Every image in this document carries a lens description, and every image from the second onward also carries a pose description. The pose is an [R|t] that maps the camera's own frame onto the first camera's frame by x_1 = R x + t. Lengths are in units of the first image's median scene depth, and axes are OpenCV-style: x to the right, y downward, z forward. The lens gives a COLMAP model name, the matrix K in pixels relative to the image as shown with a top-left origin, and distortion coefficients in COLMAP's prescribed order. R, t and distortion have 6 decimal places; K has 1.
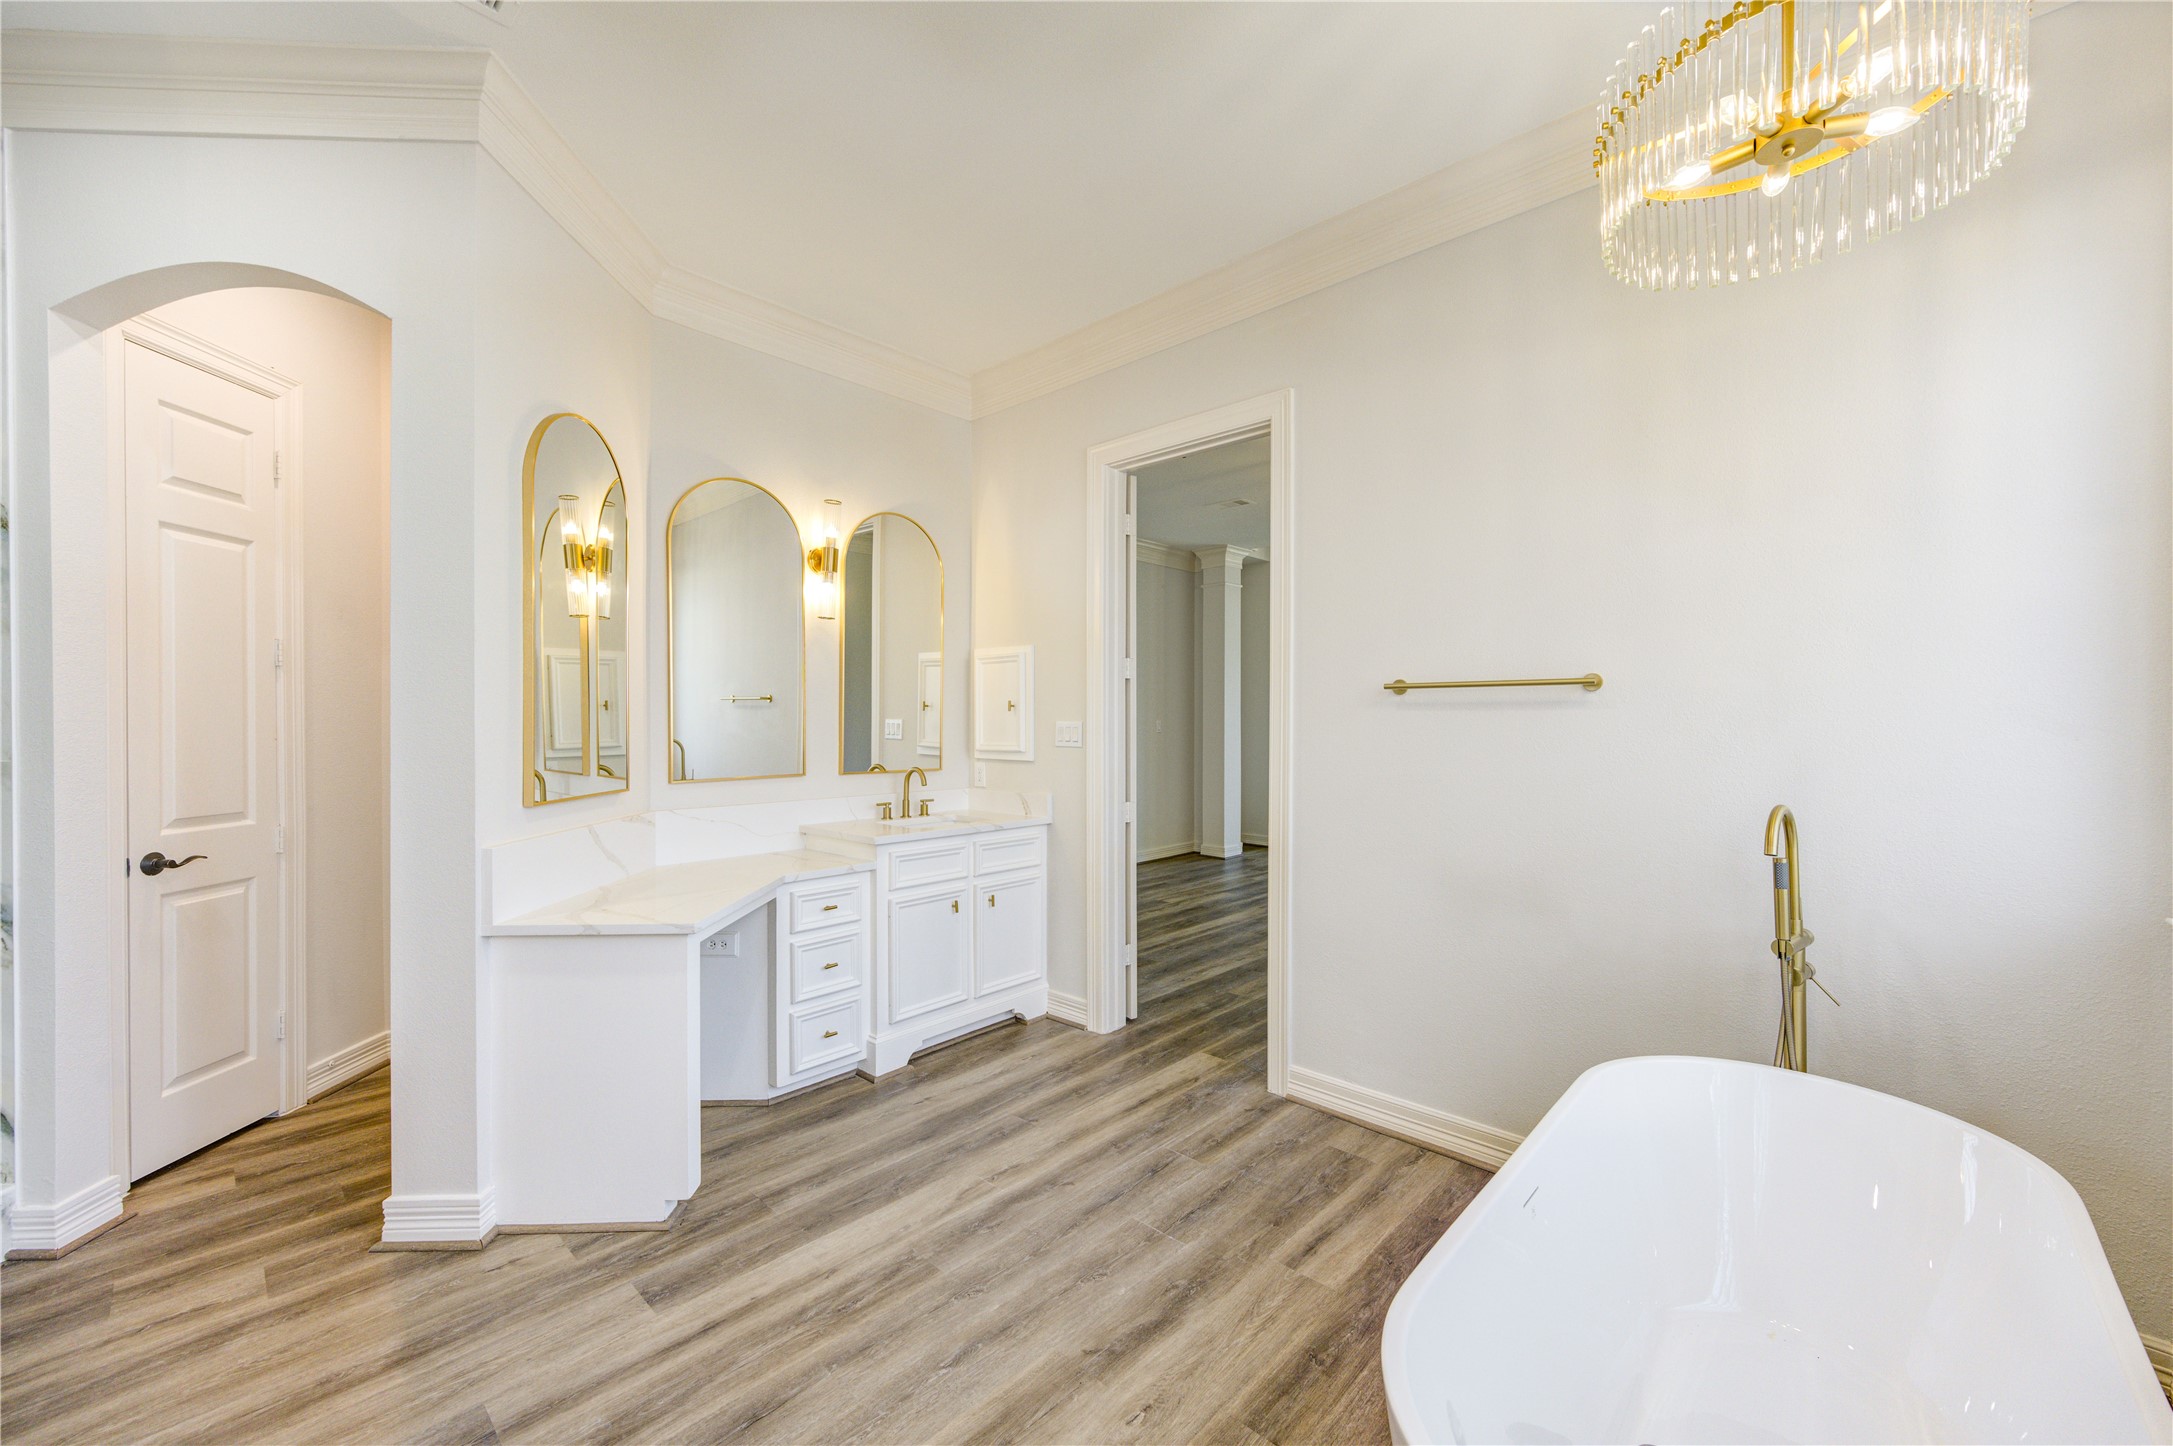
lens RADIAL K [[862.6, 0, 1085.8], [0, 862.6, 727.4], [0, 0, 1]] dist [0.003127, -0.000677]
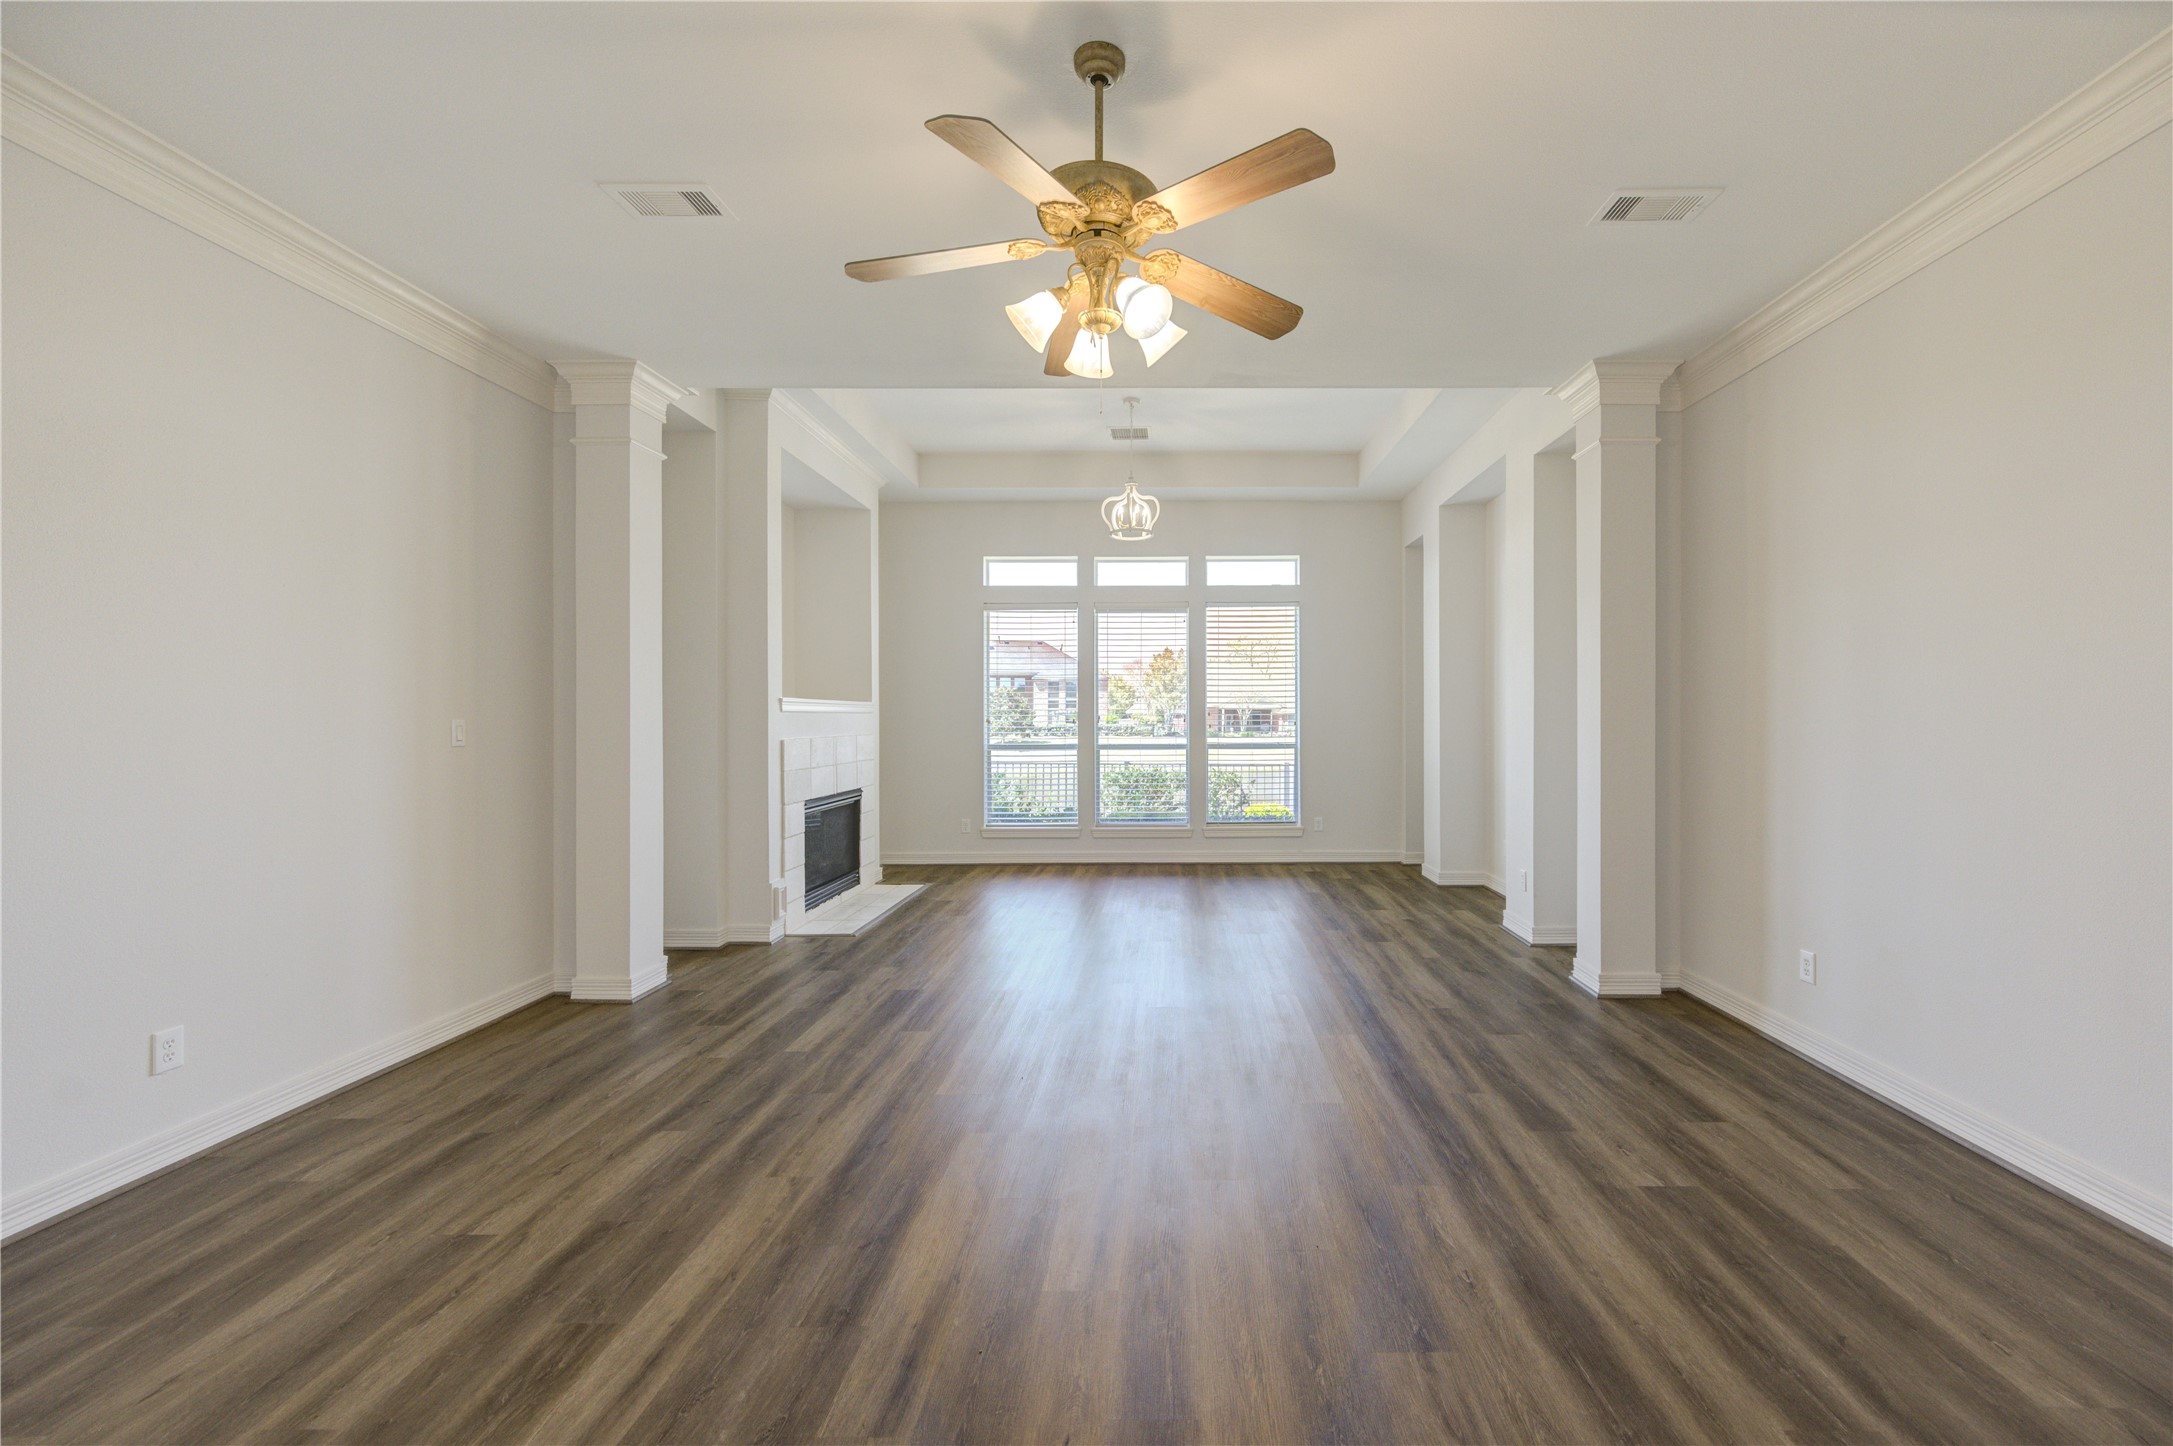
lens RADIAL K [[862.6, 0, 1155.9], [0, 862.6, 718.9], [0, 0, 1]] dist [0.003127, -0.000677]
pose [[0.726918, -0.001672, 0.686722, 0.110307], [0.009584, 0.999924, -0.007711, -0.005331], [-0.686657, 0.012187, 0.726879, 1.186729]]
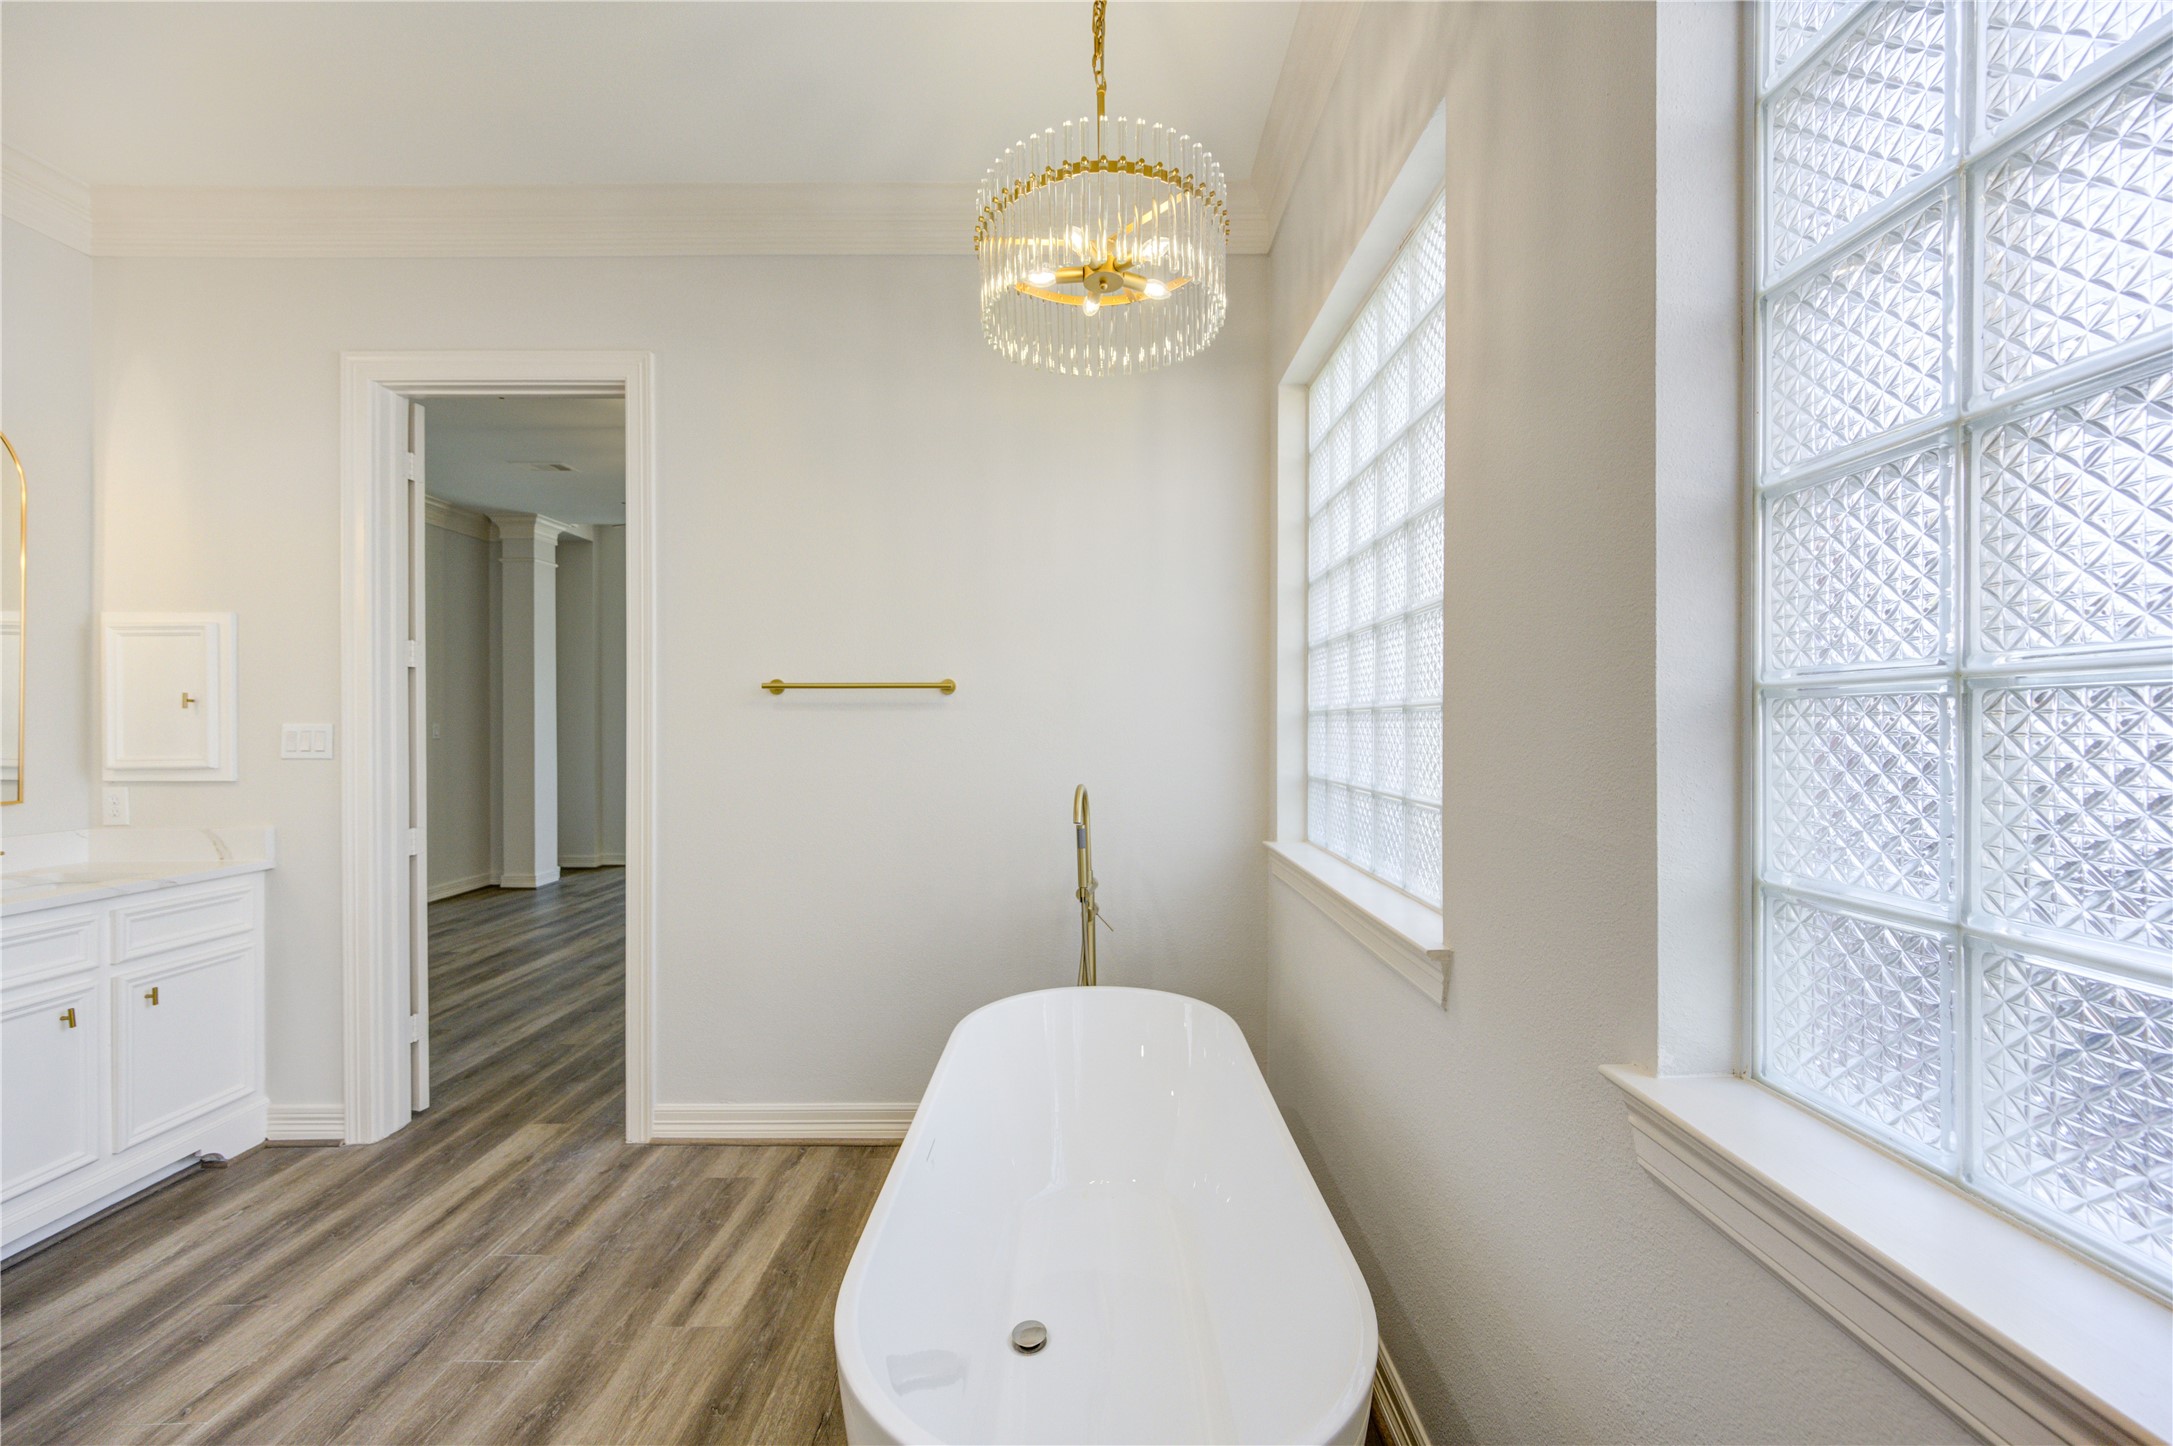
lens RADIAL K [[862.6, 0, 1107.9], [0, 862.6, 724.1], [0, 0, 1]] dist [0.003127, -0.000677]
pose [[0.722743, -0.004124, 0.691105, -0.045380], [0.009504, 0.999947, -0.003972, 0.003655], [-0.691052, 0.009439, 0.722744, 0.023631]]
